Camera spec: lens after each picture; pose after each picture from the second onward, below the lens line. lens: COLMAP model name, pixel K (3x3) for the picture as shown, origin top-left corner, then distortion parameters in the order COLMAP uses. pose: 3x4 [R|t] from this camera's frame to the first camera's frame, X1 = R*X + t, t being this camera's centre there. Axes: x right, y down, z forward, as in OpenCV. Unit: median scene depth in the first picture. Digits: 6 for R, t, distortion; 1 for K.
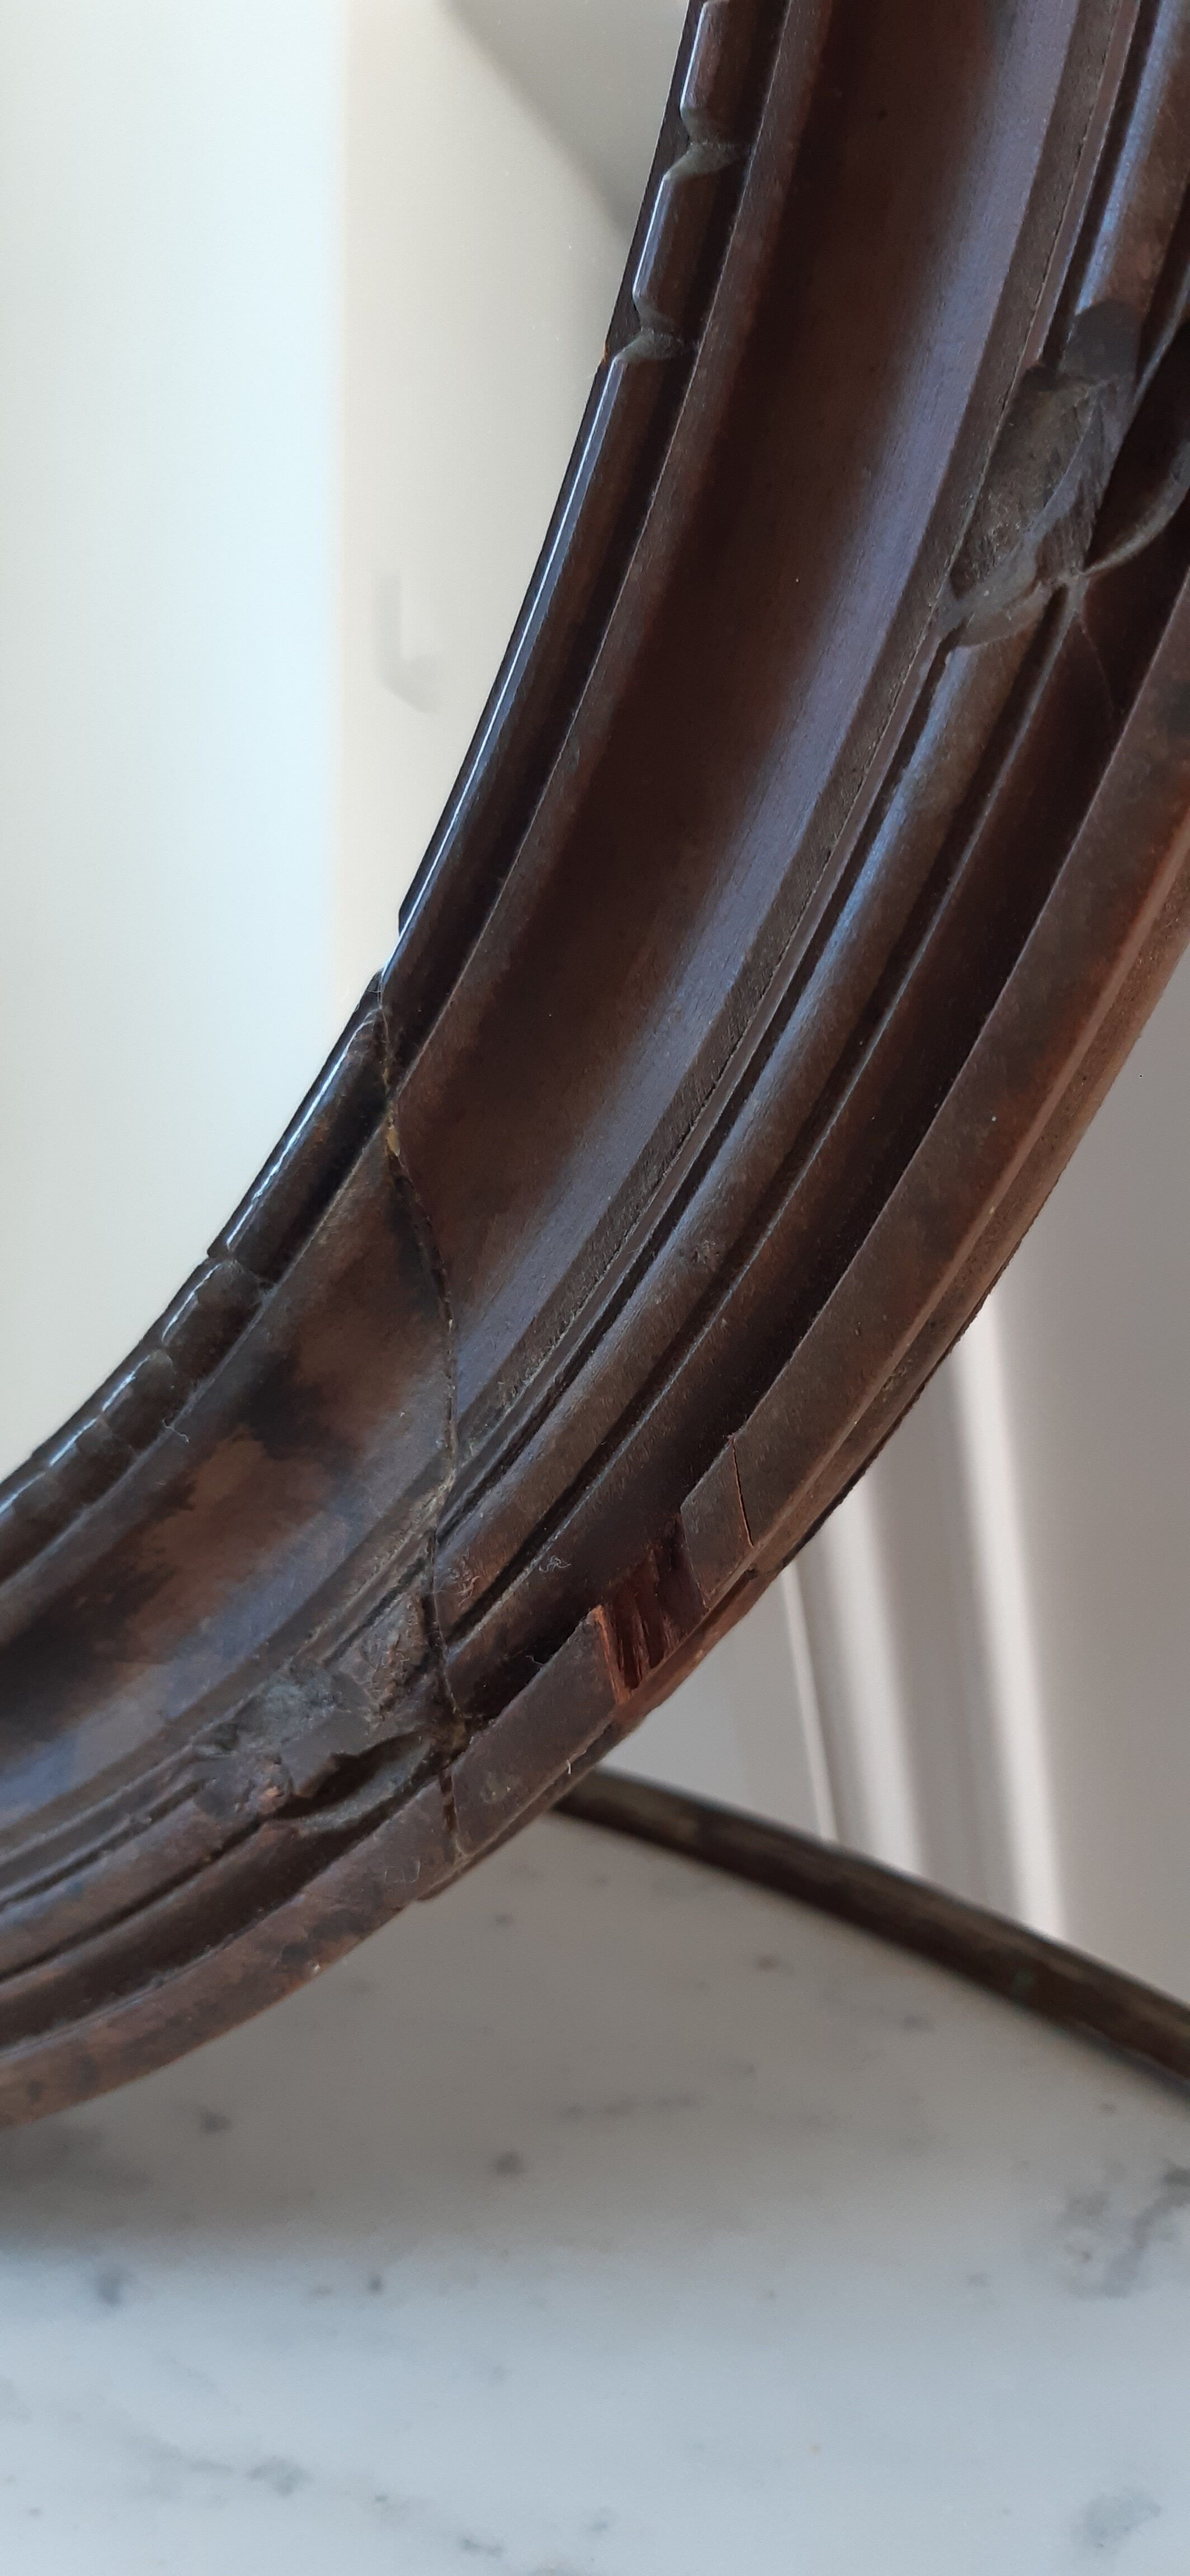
lens RADIAL K [[2045.4, 0, 560.6], [0, 2045.4, 1278.7], [0, 0, 1]] dist [0.119795, -0.277076]
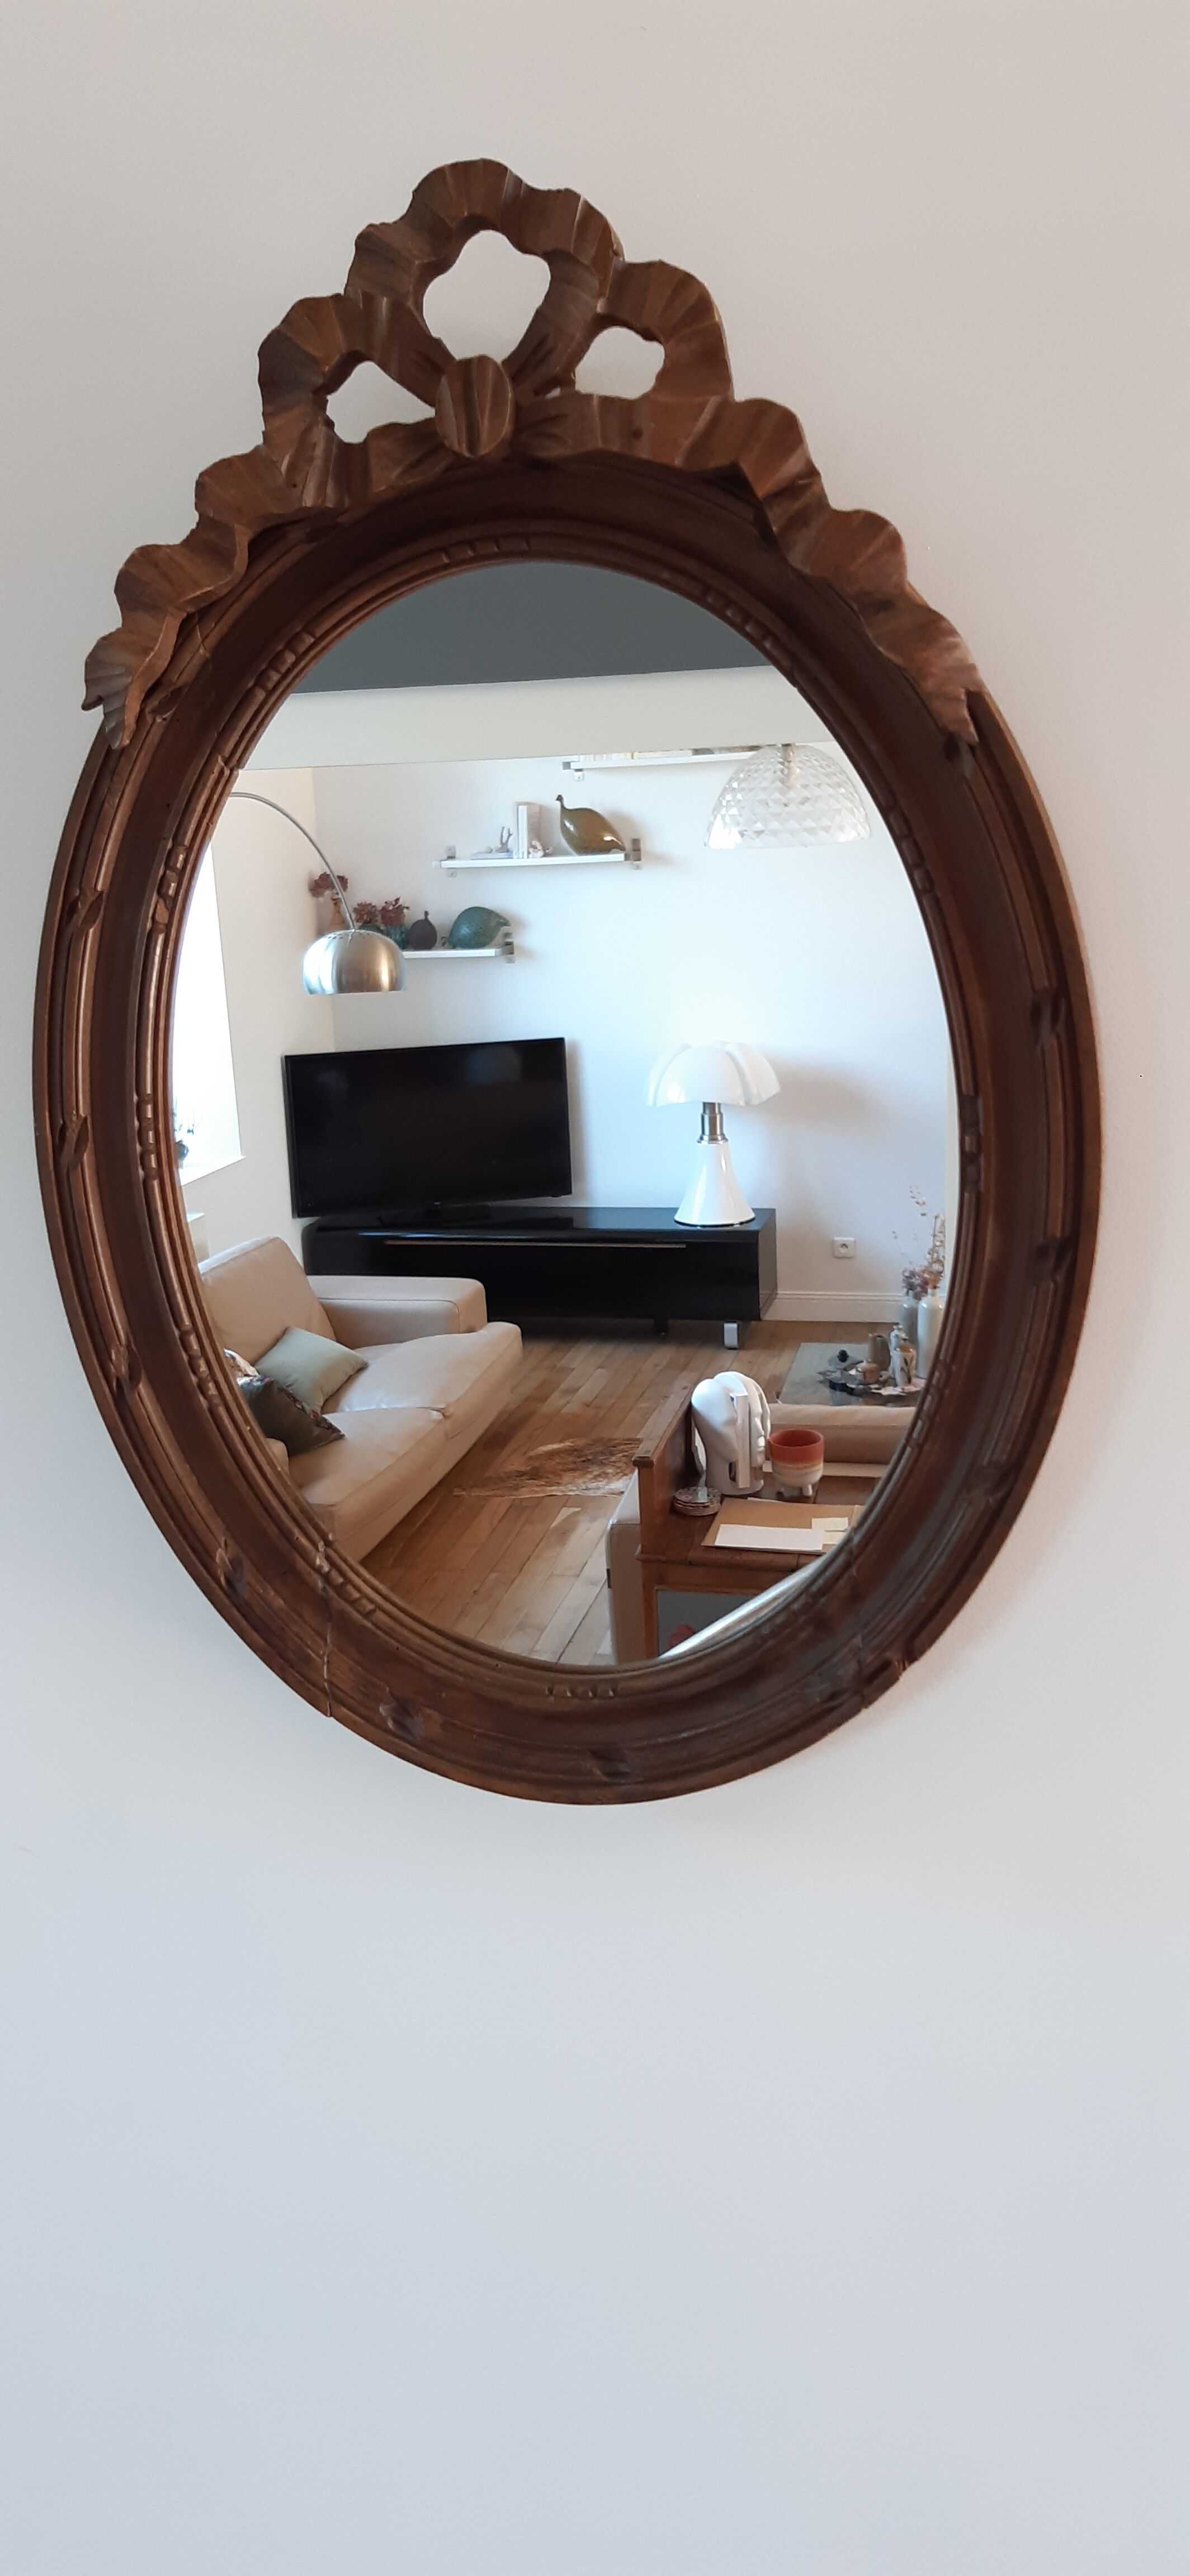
lens RADIAL K [[2045.4, 0, 560.6], [0, 2045.4, 1278.7], [0, 0, 1]] dist [0.119795, -0.277076]
pose [[0.981183, 0.000756, 0.193078, -1.807967], [-0.006347, 0.999578, 0.028338, -0.950550], [-0.192975, -0.029031, 0.980774, -3.920259]]
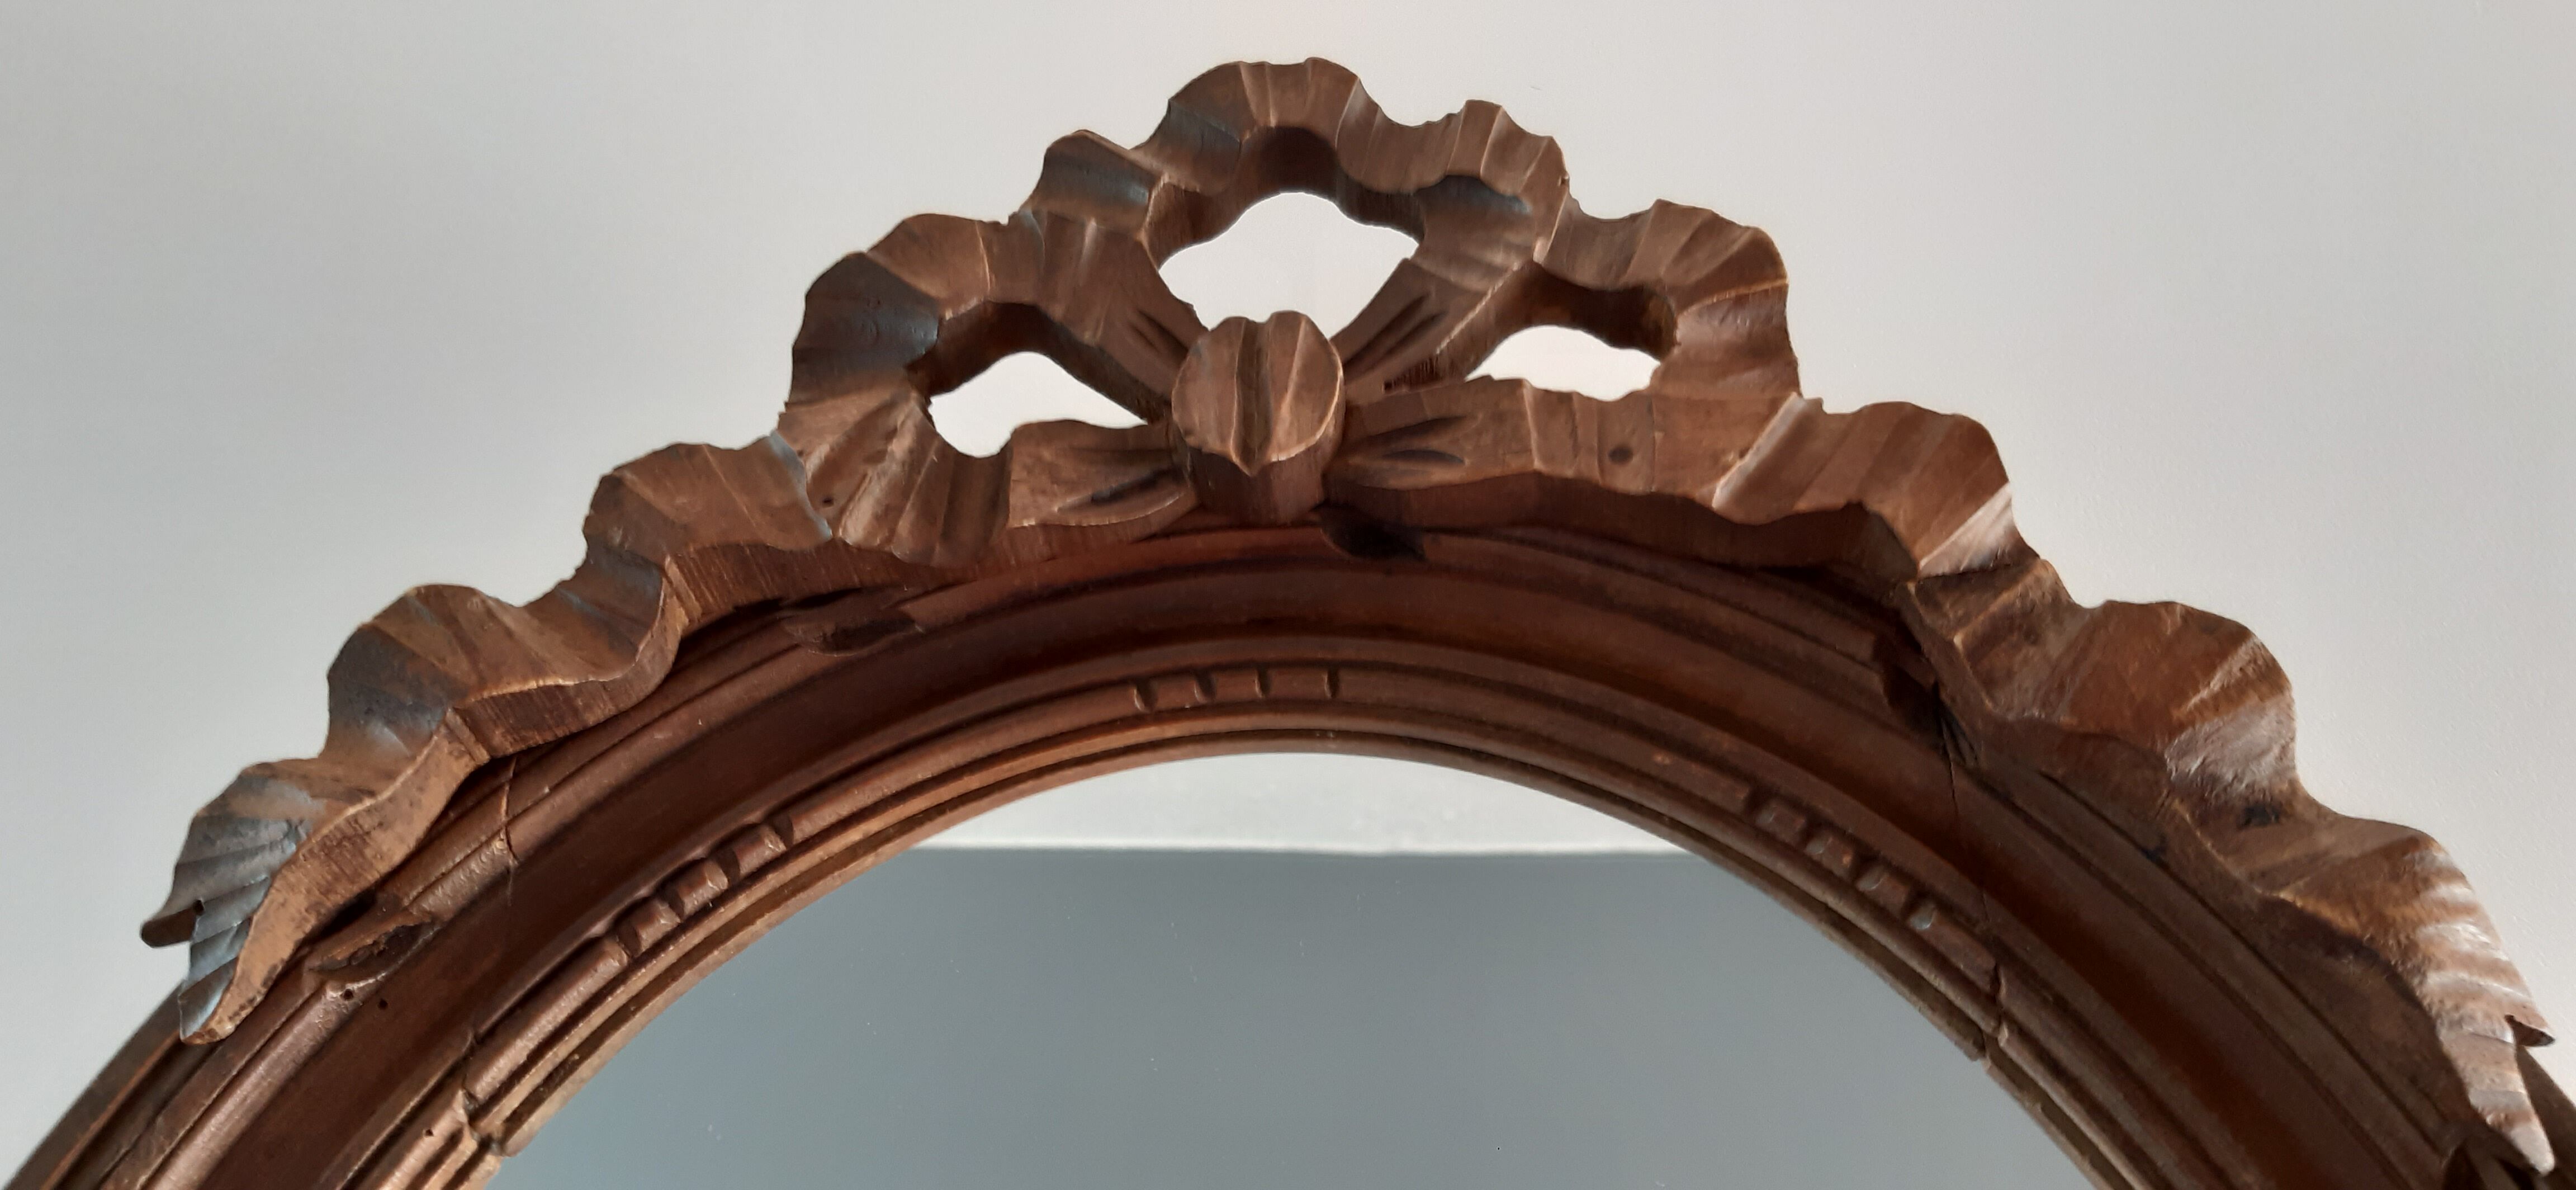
lens RADIAL K [[2045.4, 0, 1288.0], [0, 2045.4, 595.0], [0, 0, 1]] dist [0.119795, -0.277076]
pose [[0.929865, 0.283117, 0.234937, -1.517035], [-0.052895, 0.734836, -0.676179, -1.164234], [-0.364078, 0.616329, 0.698274, -0.621261]]
